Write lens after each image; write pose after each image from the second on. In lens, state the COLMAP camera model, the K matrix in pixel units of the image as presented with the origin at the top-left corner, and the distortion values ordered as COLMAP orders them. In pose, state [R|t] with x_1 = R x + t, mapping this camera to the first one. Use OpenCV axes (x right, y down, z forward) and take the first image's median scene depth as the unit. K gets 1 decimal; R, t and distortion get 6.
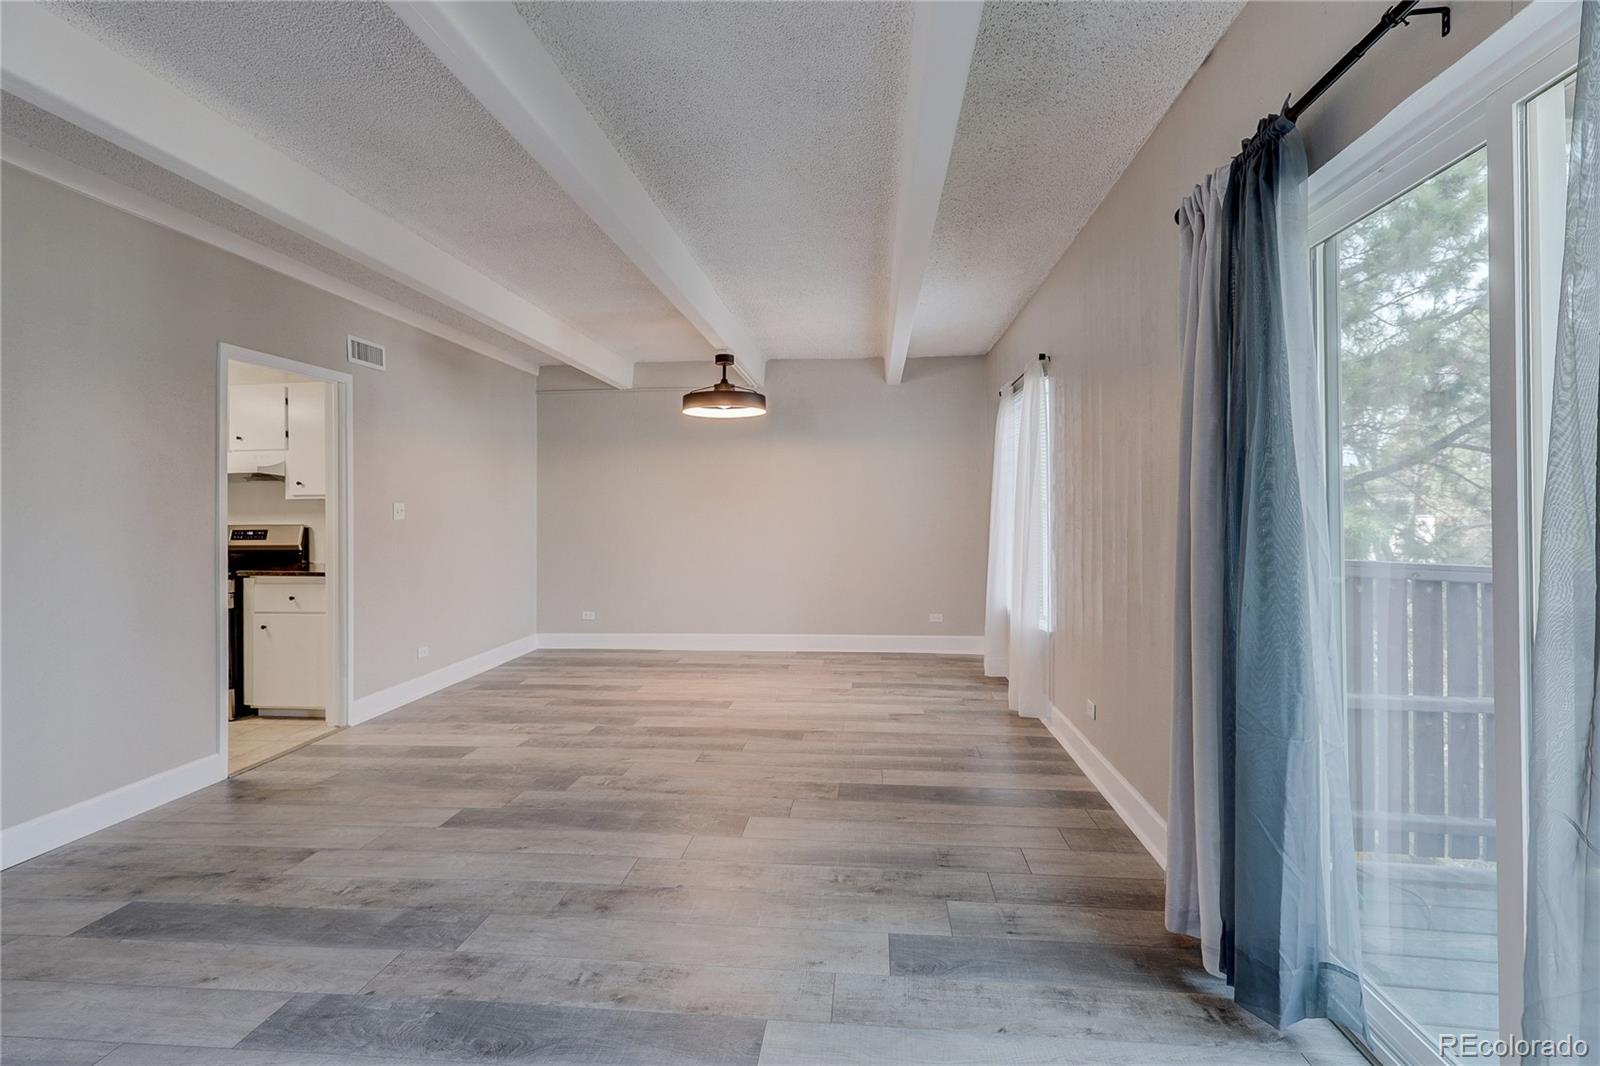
lens RADIAL K [[759.2, 0, 796.8], [0, 759.2, 514.2], [0, 0, 1]] dist [0.000844, 0.000652]
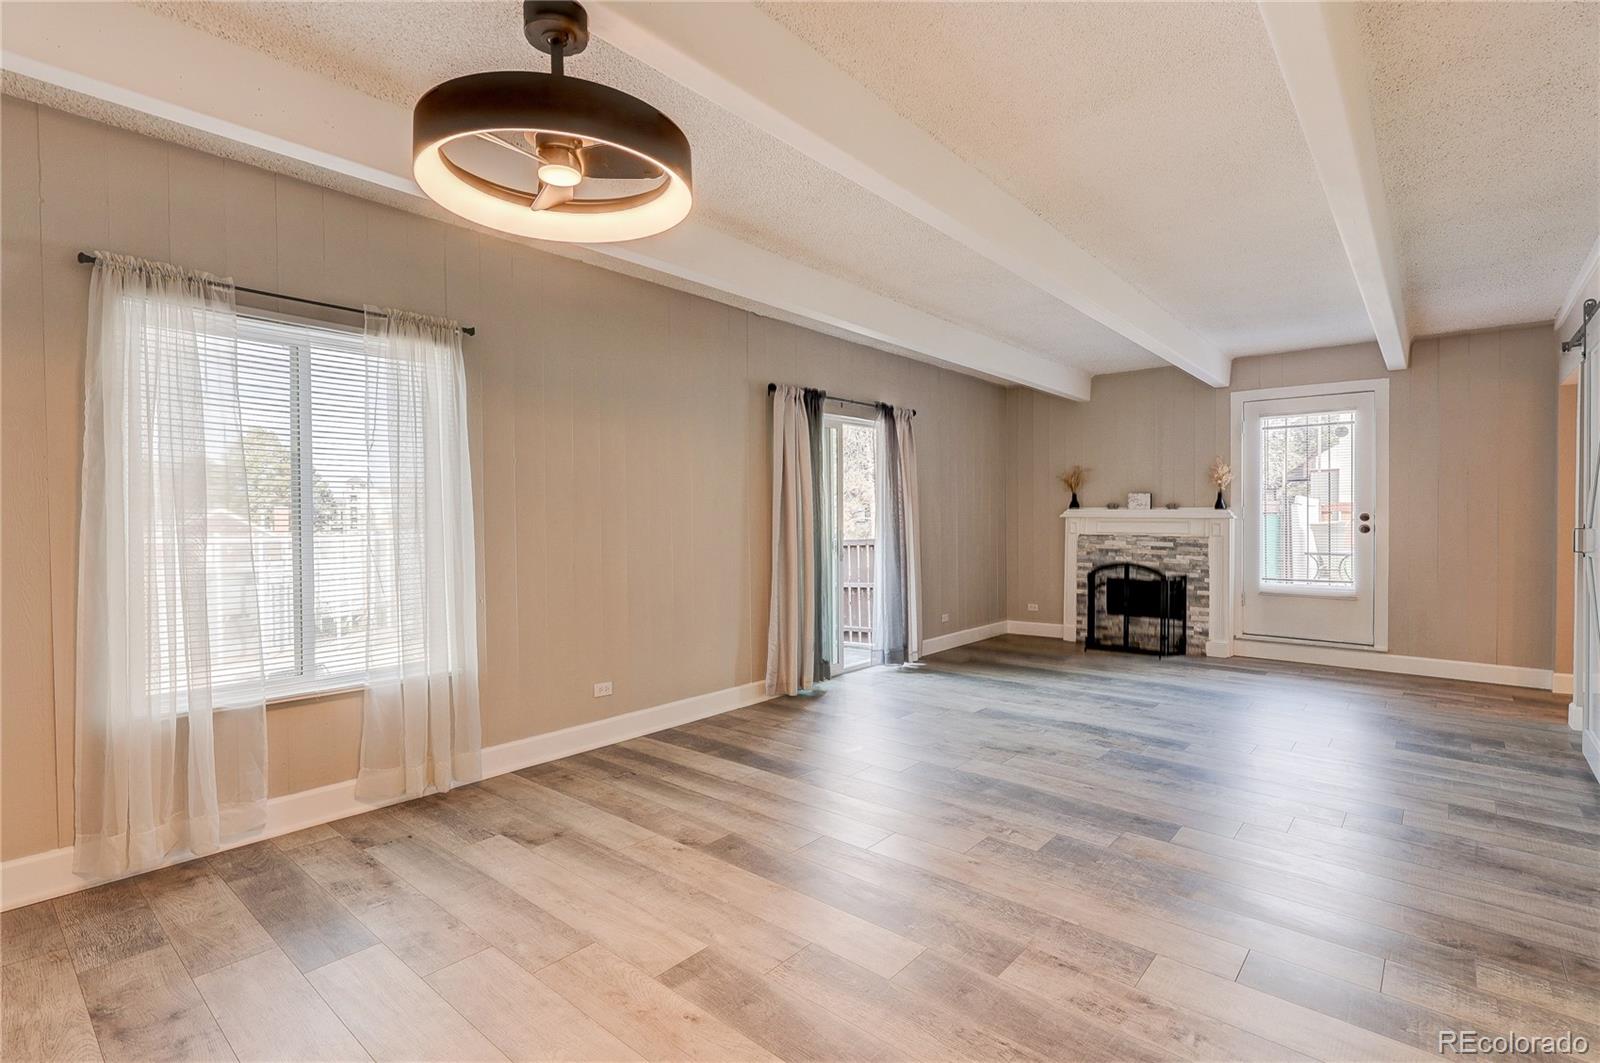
lens RADIAL K [[757.2, 0, 800.0], [0, 757.2, 531.5], [0, 0, 1]] dist [0.001004, 0.000332]
pose [[-0.824138, 0.001616, 0.566387, -0.519766], [0.010568, 0.999866, 0.012525, -0.000197], [-0.566291, 0.016308, -0.824044, 1.759292]]
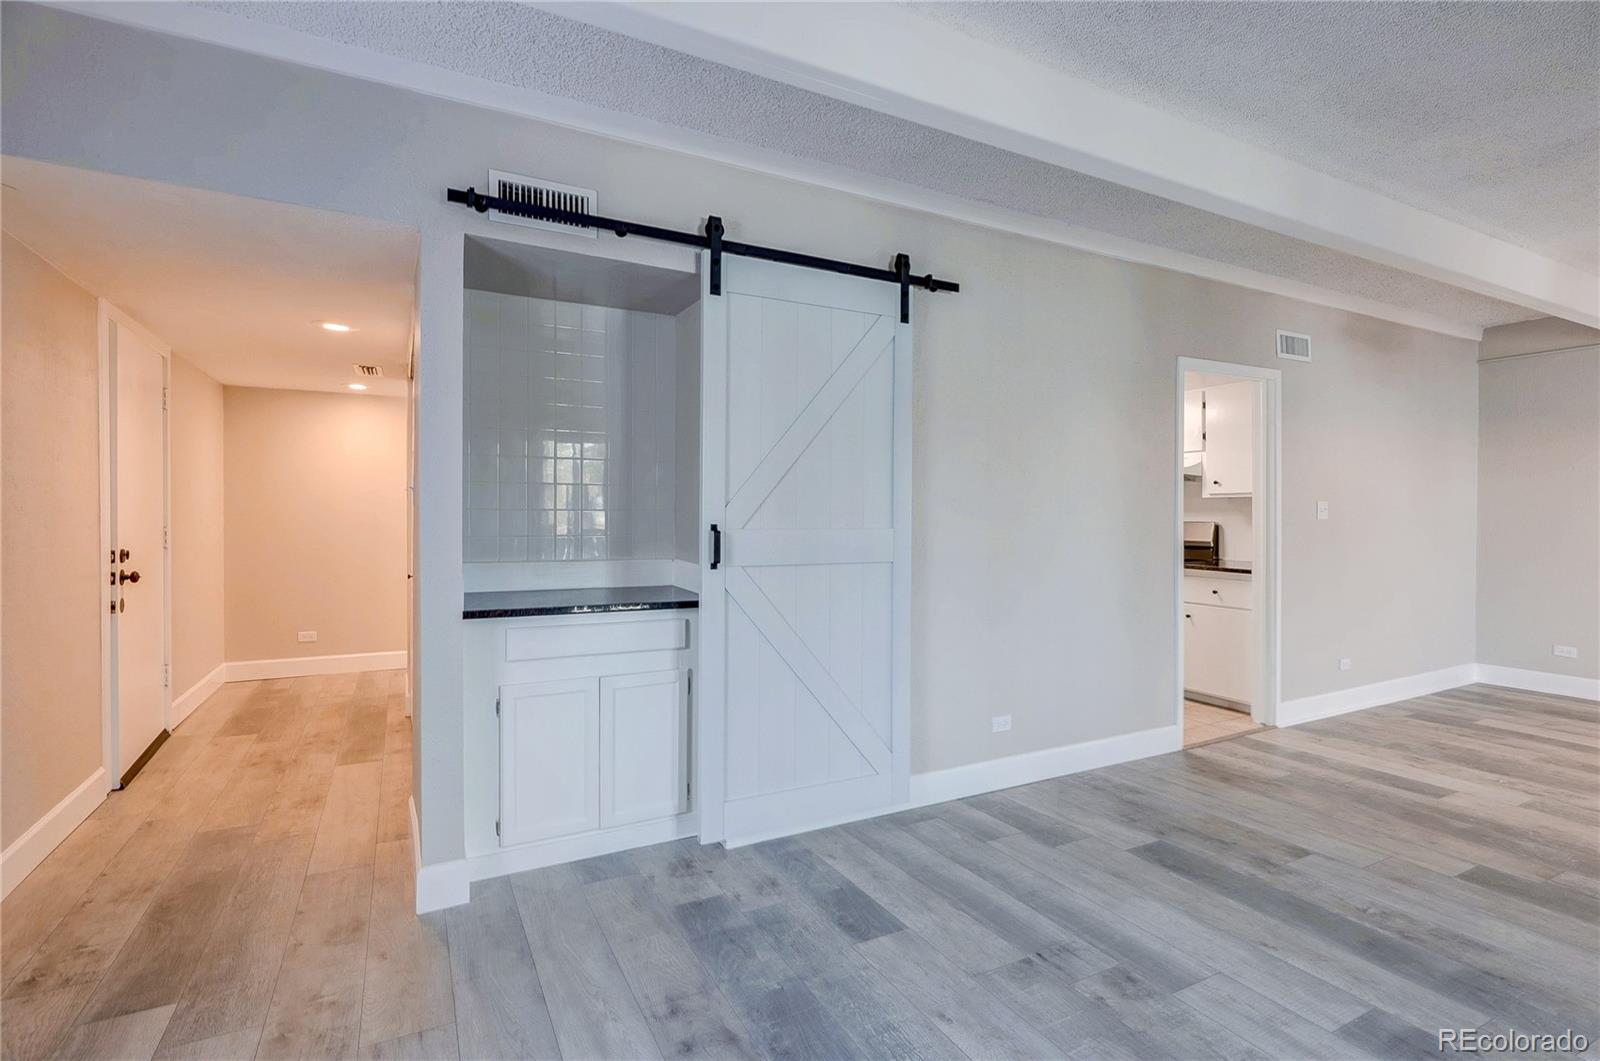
lens RADIAL K [[757.2, 0, 800.0], [0, 757.2, 530.5], [0, 0, 1]] dist [0.001004, 0.000332]
pose [[0.555576, 0.031291, -0.830877, -0.150459], [-0.010492, 0.999476, 0.030625, -0.000886], [0.831399, -0.008297, 0.555613, -0.079278]]
